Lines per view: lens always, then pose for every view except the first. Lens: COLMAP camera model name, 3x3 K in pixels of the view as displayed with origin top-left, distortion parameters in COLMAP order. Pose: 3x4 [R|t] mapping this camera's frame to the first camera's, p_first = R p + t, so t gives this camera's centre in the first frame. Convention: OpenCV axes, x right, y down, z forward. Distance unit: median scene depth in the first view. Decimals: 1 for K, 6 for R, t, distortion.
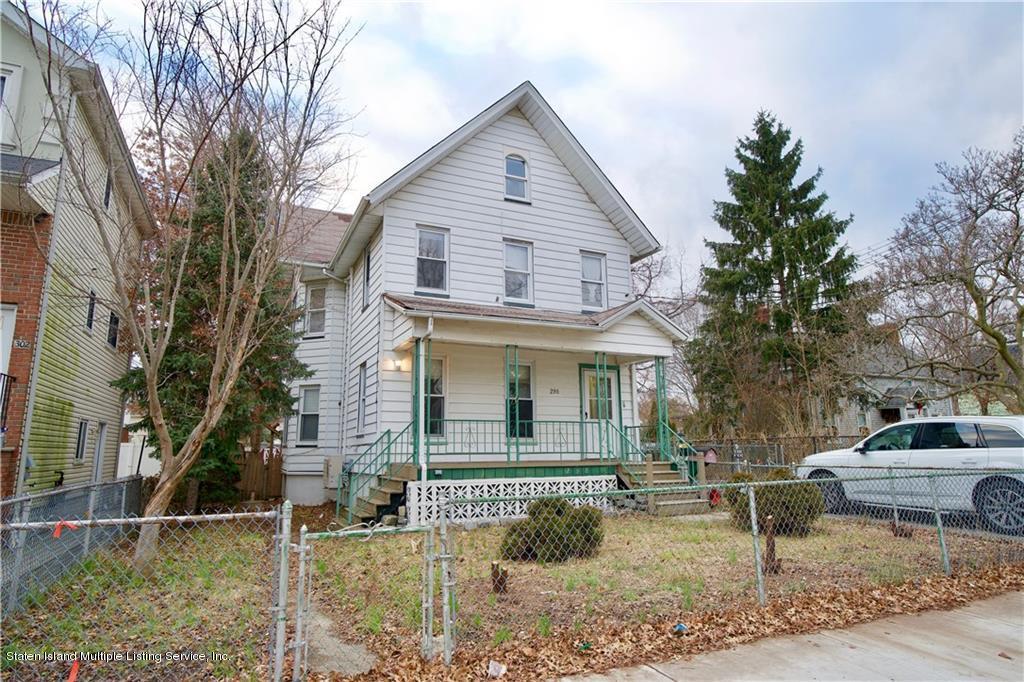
lens RADIAL K [[574.5, 0, 512.0], [0, 574.5, 341.0], [0, 0, 1]] dist [0.000377, 0.000008]
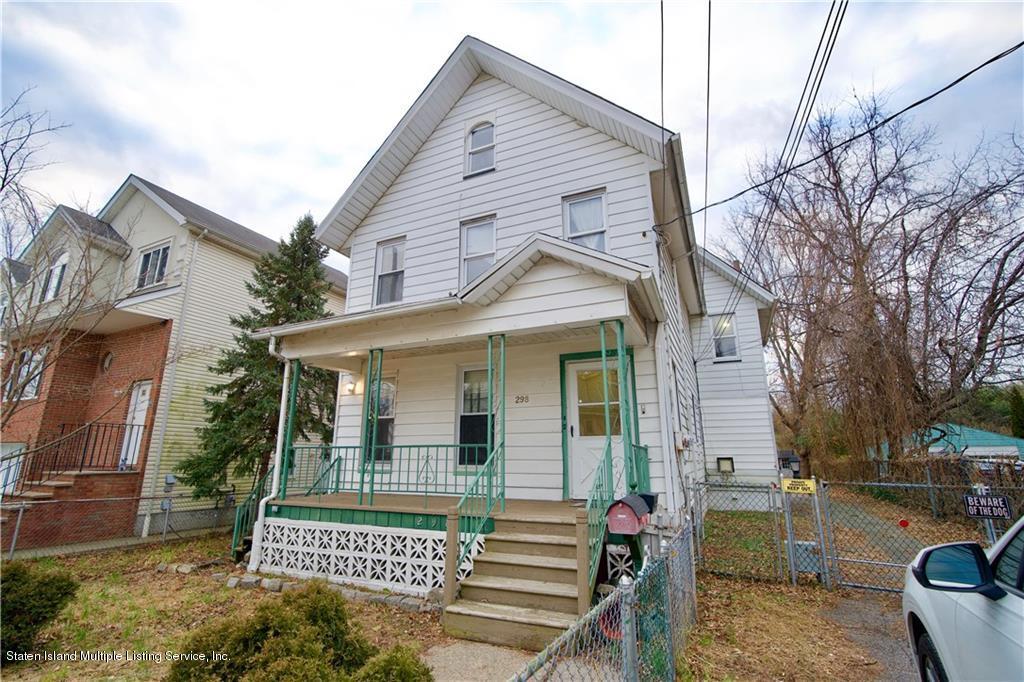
lens RADIAL K [[455.2, 0, 512.0], [0, 455.2, 341.0], [0, 0, 1]] dist [-0.012170, 0.000567]
pose [[0.646584, -0.186975, -0.739574, 0.515208], [0.135688, 0.982226, -0.129693, 0.091419], [0.750678, -0.016494, 0.660462, 0.642414]]
